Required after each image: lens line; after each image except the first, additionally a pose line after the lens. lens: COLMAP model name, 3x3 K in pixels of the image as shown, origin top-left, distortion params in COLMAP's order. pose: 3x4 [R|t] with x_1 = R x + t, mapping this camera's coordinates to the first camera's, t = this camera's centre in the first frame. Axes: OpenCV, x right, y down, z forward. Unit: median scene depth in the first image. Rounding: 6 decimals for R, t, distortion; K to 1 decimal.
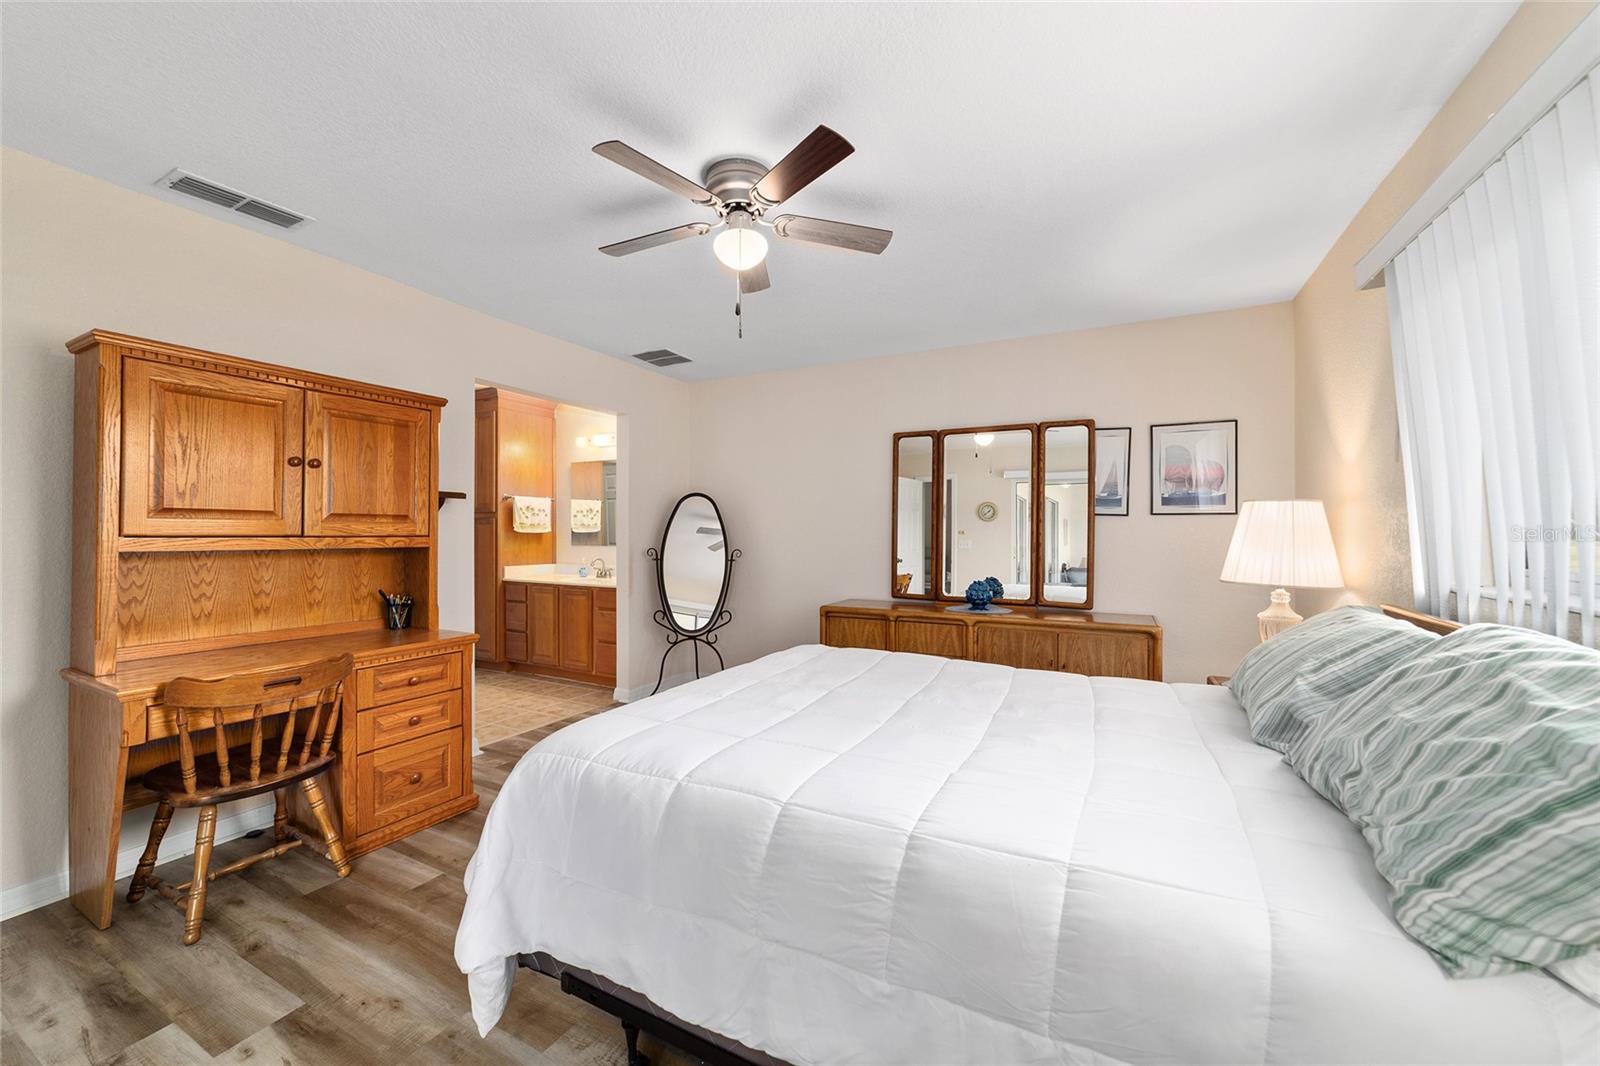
lens RADIAL K [[613.7, 0, 804.7], [0, 613.7, 529.9], [0, 0, 1]] dist [-0.011076, 0.004901]
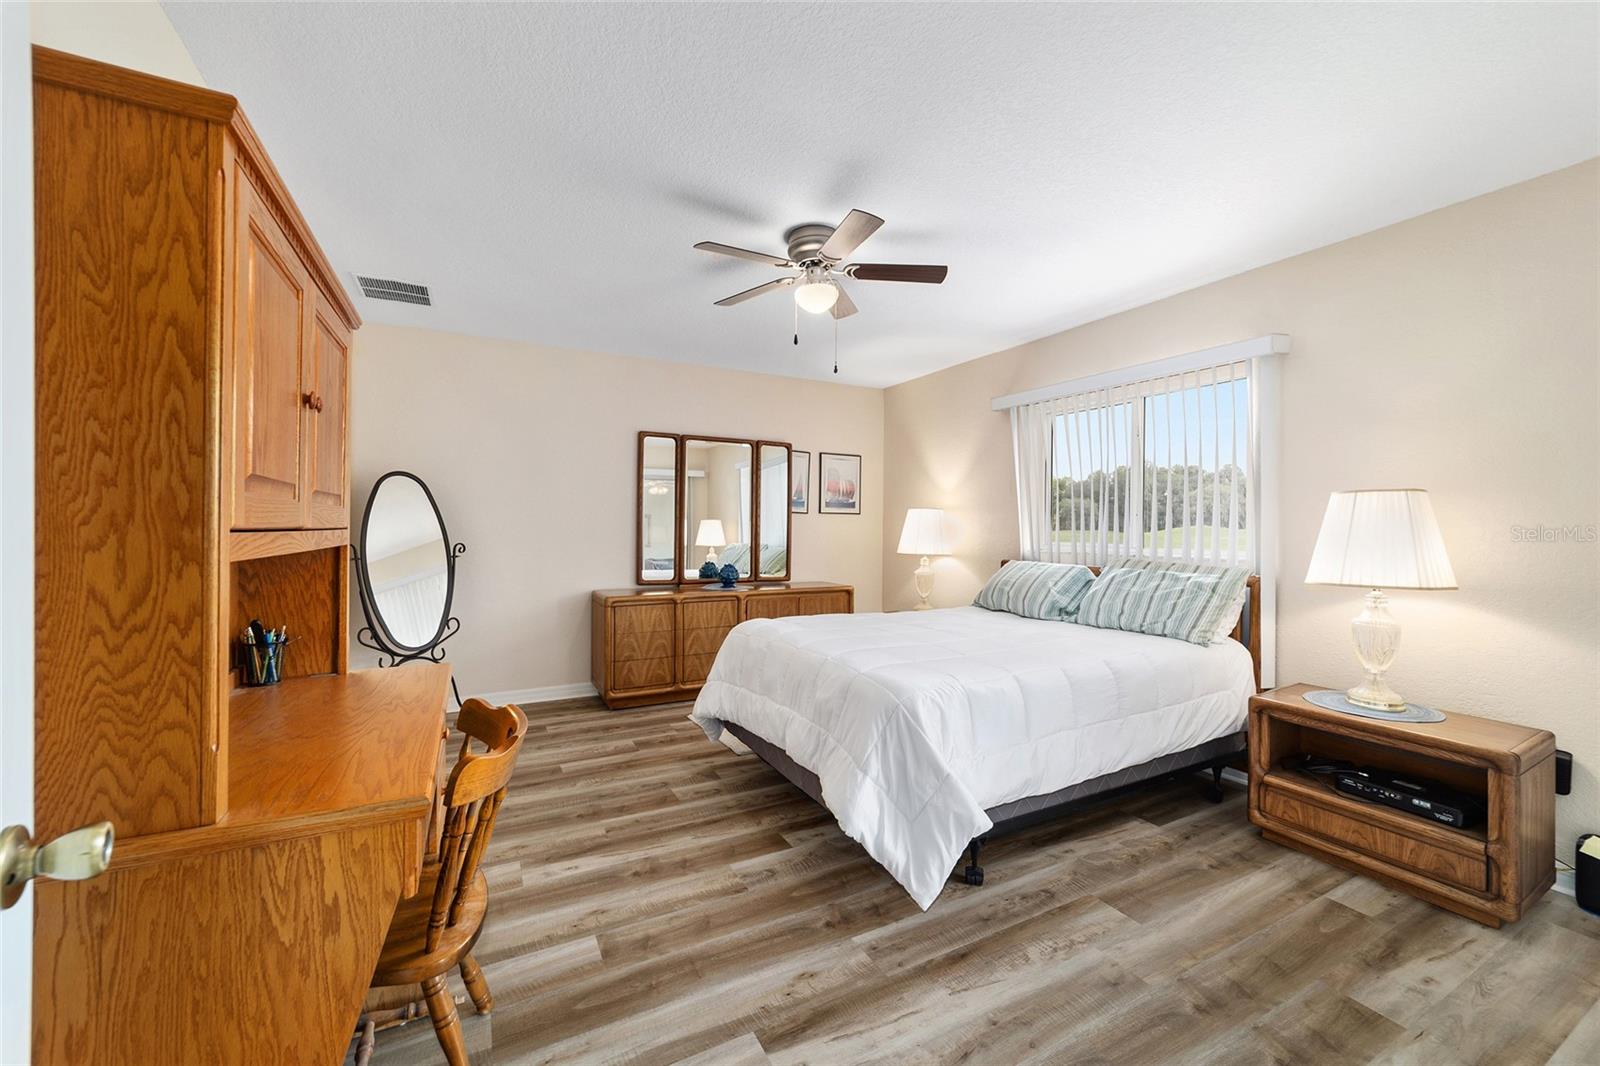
lens RADIAL K [[613.7, 0, 807.9], [0, 613.7, 528.8], [0, 0, 1]] dist [-0.011076, 0.004901]
pose [[0.563654, -0.001153, 0.826011, -0.685904], [-0.010552, 0.999907, 0.008596, 0.000427], [-0.825944, -0.013561, 0.563589, 0.186135]]
